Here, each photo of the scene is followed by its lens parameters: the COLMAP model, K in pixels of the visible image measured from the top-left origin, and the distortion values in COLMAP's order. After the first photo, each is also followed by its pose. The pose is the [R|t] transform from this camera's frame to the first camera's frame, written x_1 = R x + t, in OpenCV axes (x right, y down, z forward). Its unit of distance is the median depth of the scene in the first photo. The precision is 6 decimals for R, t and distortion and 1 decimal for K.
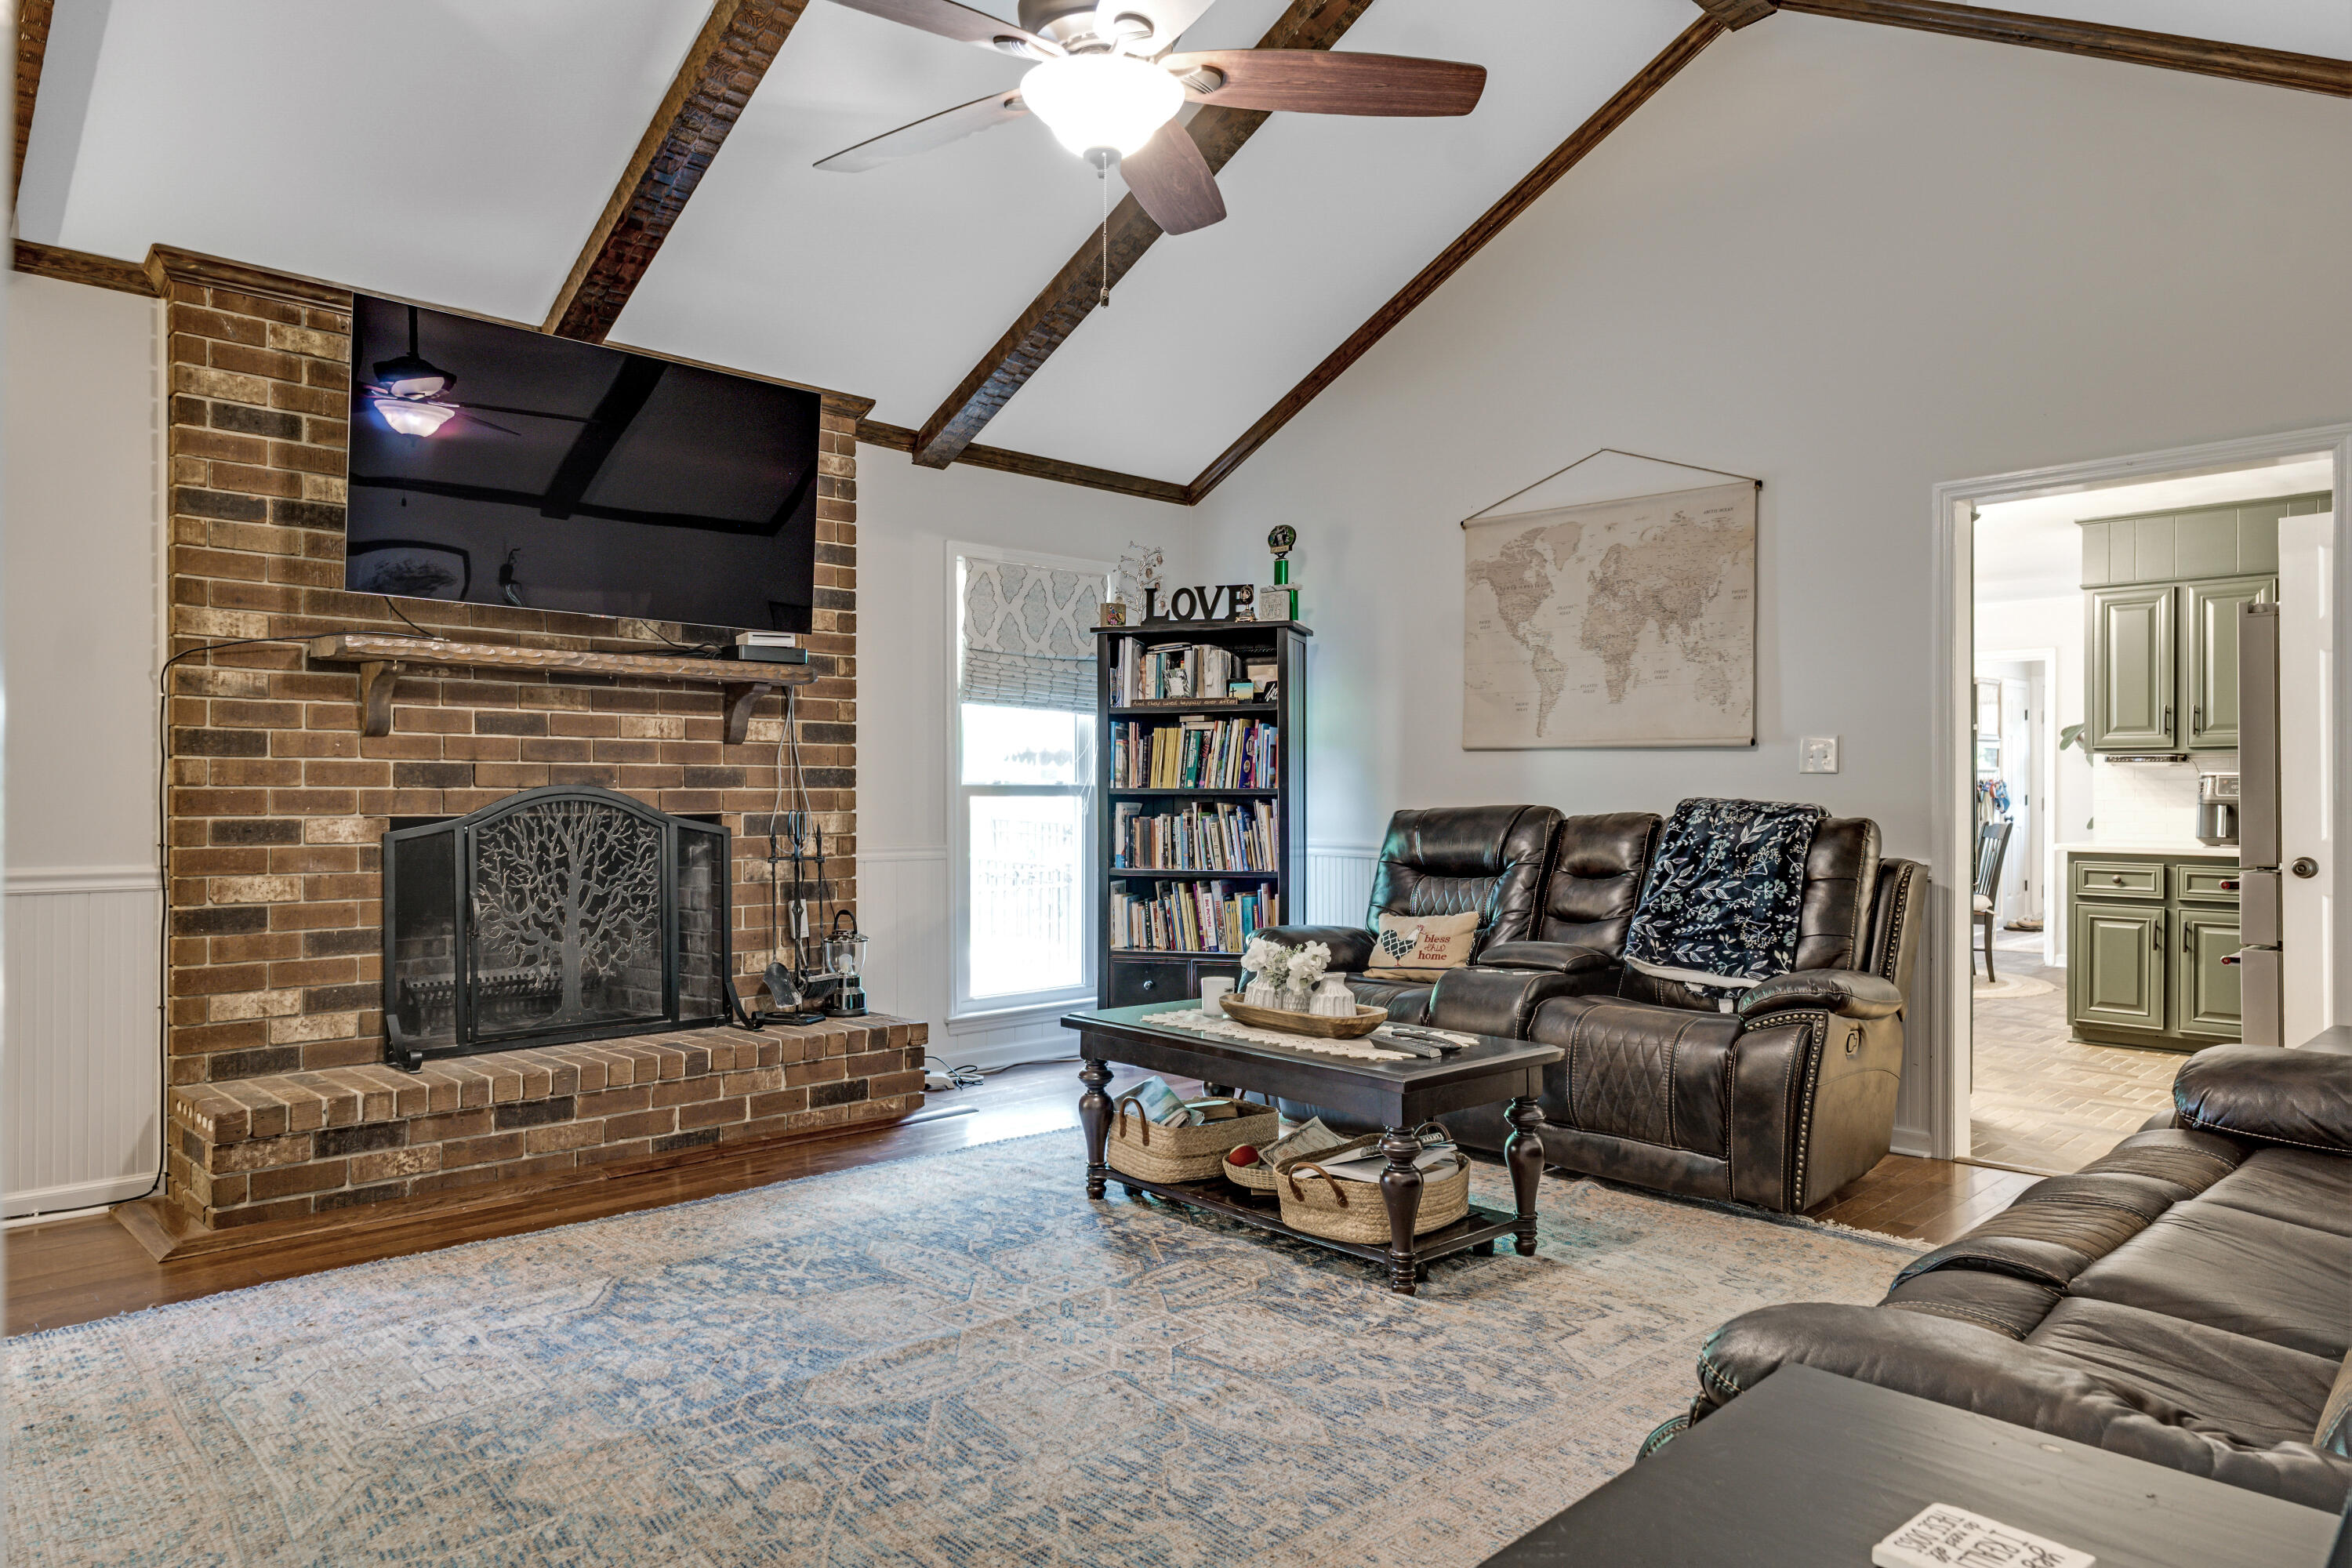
lens RADIAL K [[1479.1, 0, 1181.4], [0, 1479.1, 793.9], [0, 0, 1]] dist [-0.026897, 0.003639]
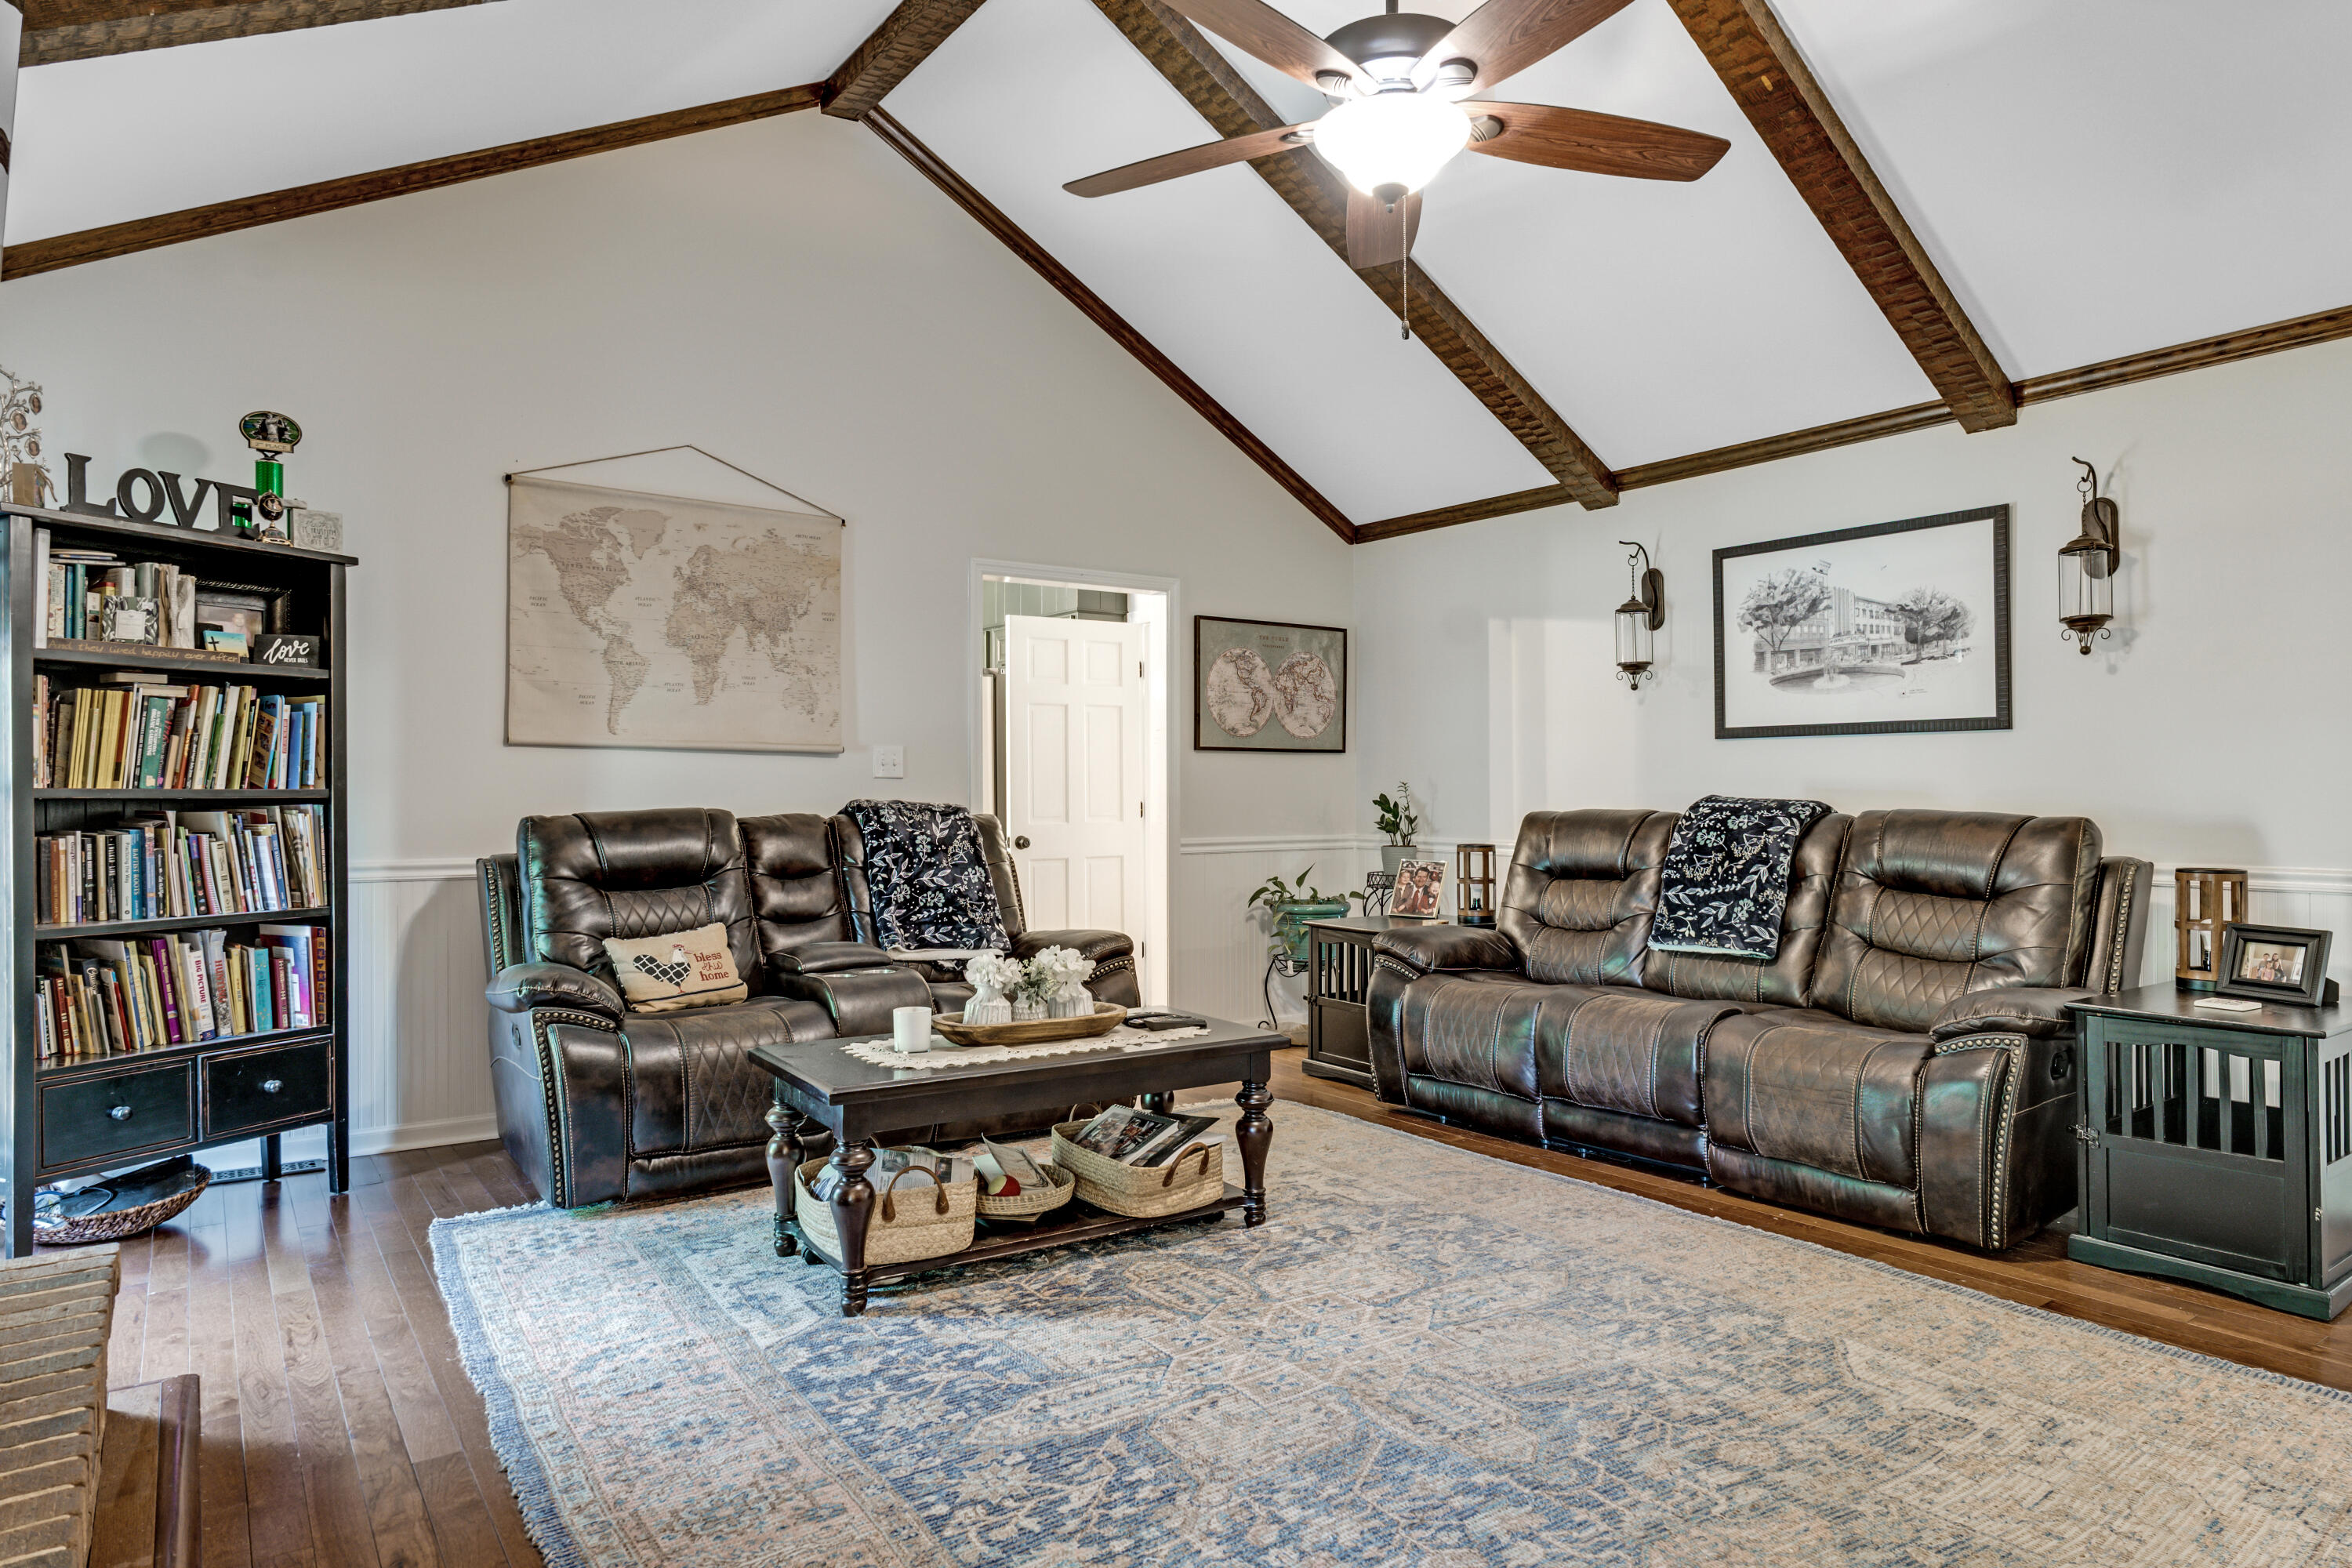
lens RADIAL K [[1374.9, 0, 1175.3], [0, 1374.9, 773.6], [0, 0, 1]] dist [-0.013047, 0.007691]
pose [[0.148193, 0.010666, 0.988901, -0.663156], [-0.001304, 0.999943, -0.010590, -0.006276], [-0.988958, 0.000280, 0.148199, 0.630992]]
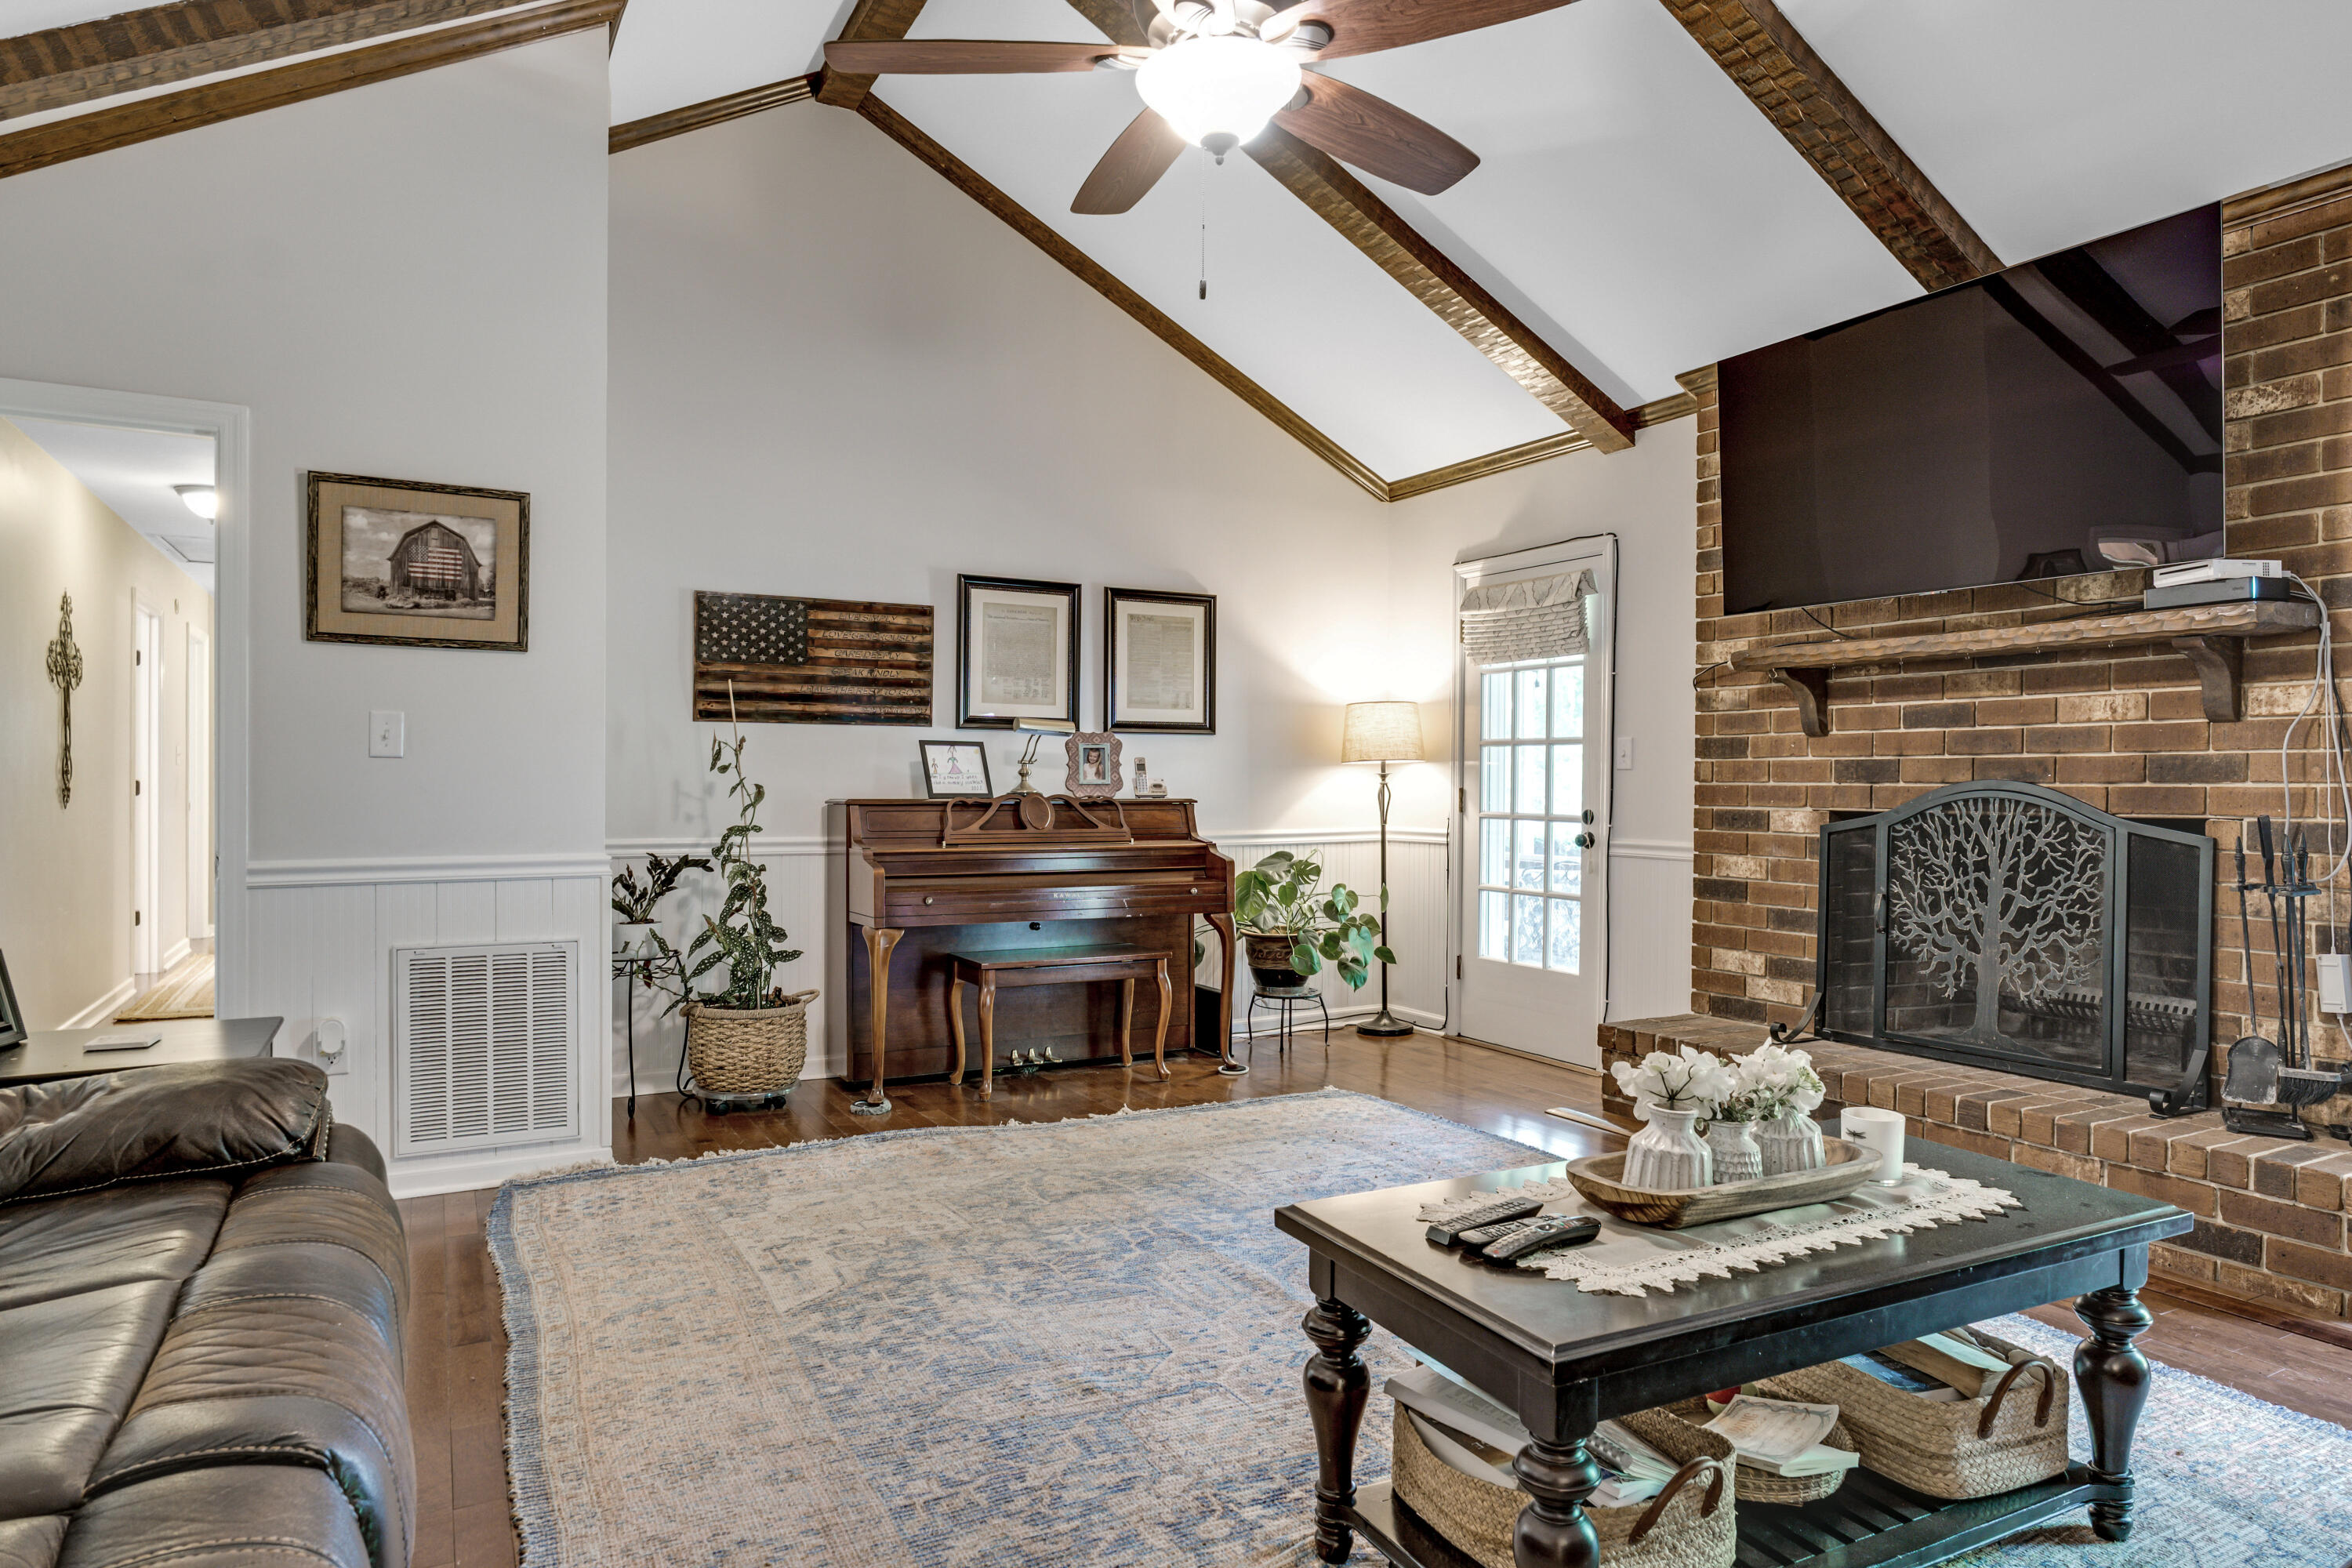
lens RADIAL K [[1374.9, 0, 1172.5], [0, 1374.9, 800.1], [0, 0, 1]] dist [-0.013047, 0.007691]
pose [[-0.279047, 0.012111, -0.960201, 0.530325], [-0.002556, 0.999908, 0.013354, -0.003894], [0.960274, 0.006181, -0.278990, 0.771117]]
